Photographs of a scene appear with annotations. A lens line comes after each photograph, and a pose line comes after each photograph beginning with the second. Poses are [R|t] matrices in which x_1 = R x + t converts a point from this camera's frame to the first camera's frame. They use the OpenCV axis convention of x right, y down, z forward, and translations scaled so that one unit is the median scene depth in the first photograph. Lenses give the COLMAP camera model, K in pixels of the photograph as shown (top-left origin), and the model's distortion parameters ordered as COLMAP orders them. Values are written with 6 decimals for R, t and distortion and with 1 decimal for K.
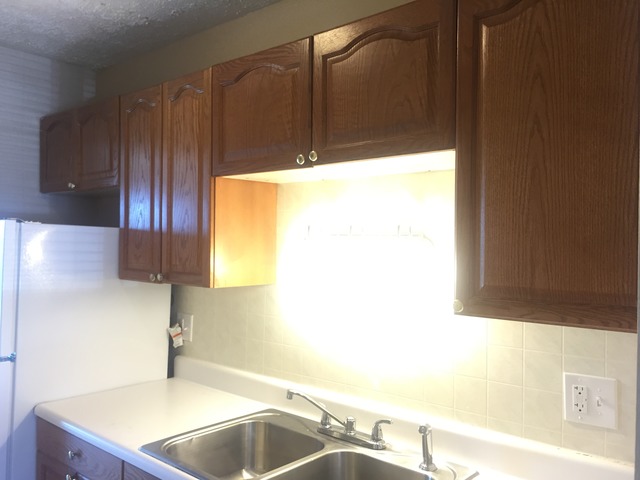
lens RADIAL K [[551.6, 0, 321.6], [0, 551.6, 243.1], [0, 0, 1]] dist [0.078200, -0.106263]
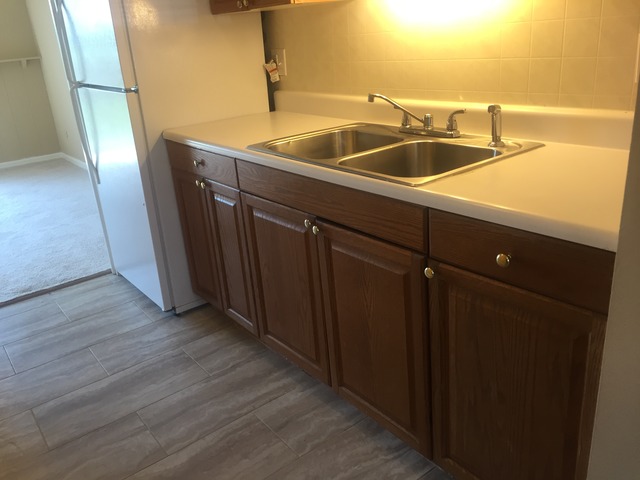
lens RADIAL K [[551.6, 0, 321.6], [0, 551.6, 243.1], [0, 0, 1]] dist [0.078200, -0.106263]
pose [[0.977443, -0.015555, -0.210626, 0.067019], [0.092149, 0.928761, 0.359041, 0.128093], [0.190036, -0.370352, 0.909245, -0.102557]]
